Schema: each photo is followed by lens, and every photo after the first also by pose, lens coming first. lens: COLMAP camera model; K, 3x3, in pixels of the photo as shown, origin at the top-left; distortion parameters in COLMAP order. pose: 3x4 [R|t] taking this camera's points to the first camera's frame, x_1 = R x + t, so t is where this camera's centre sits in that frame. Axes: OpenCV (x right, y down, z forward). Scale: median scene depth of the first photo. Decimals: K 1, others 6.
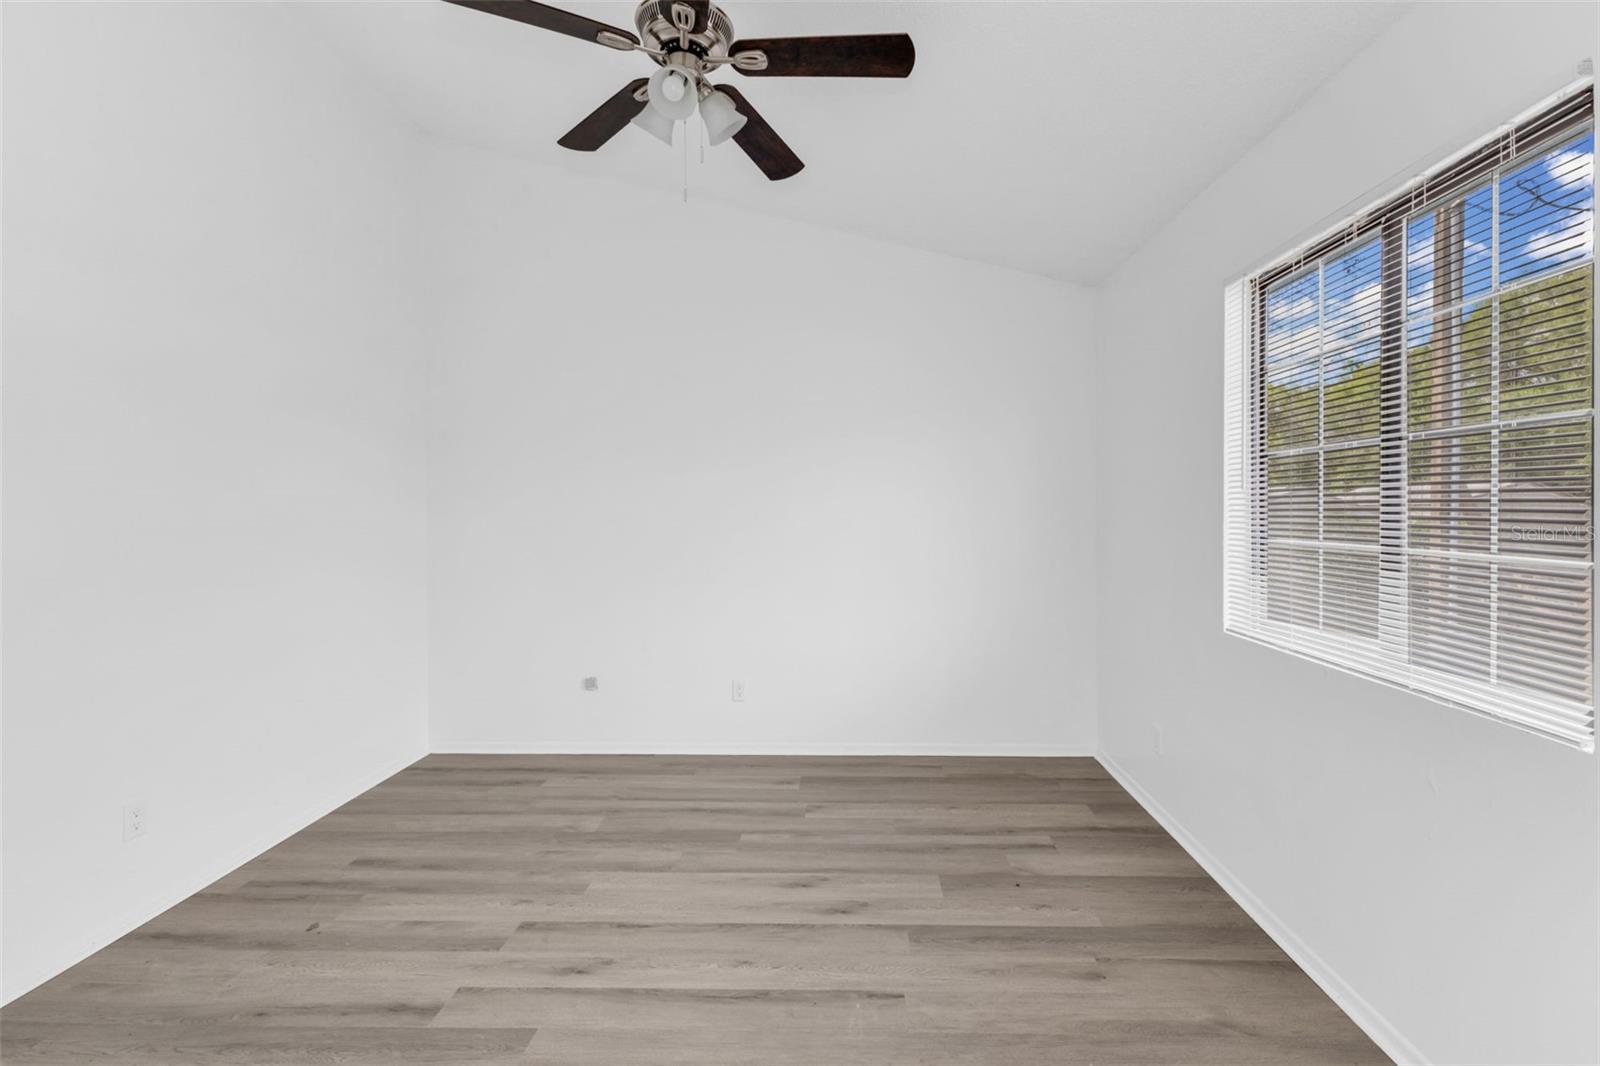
lens RADIAL K [[709.5, 0, 805.6], [0, 709.5, 523.1], [0, 0, 1]] dist [0.007433, -0.001647]
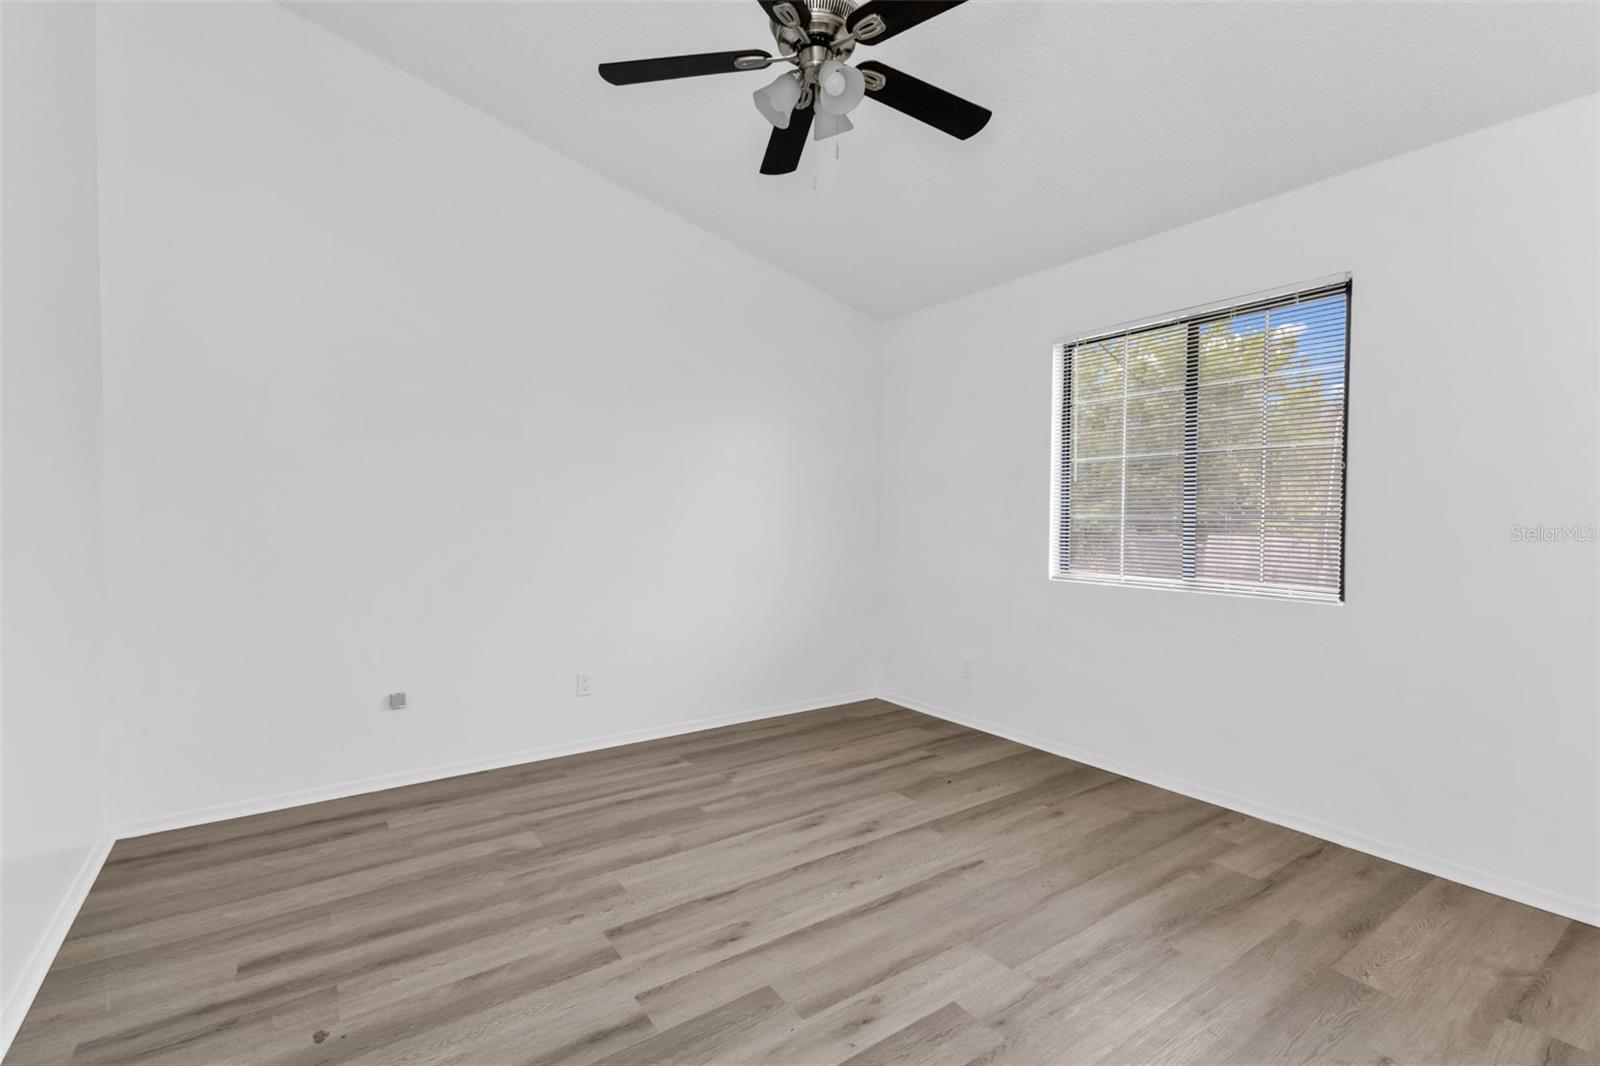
lens RADIAL K [[709.5, 0, 800.7], [0, 709.5, 529.3], [0, 0, 1]] dist [0.007433, -0.001647]
pose [[0.809220, -0.004558, 0.587488, -0.703173], [0.003375, 0.999989, 0.003110, 0.050326], [-0.587496, -0.000534, 0.809227, 0.125736]]
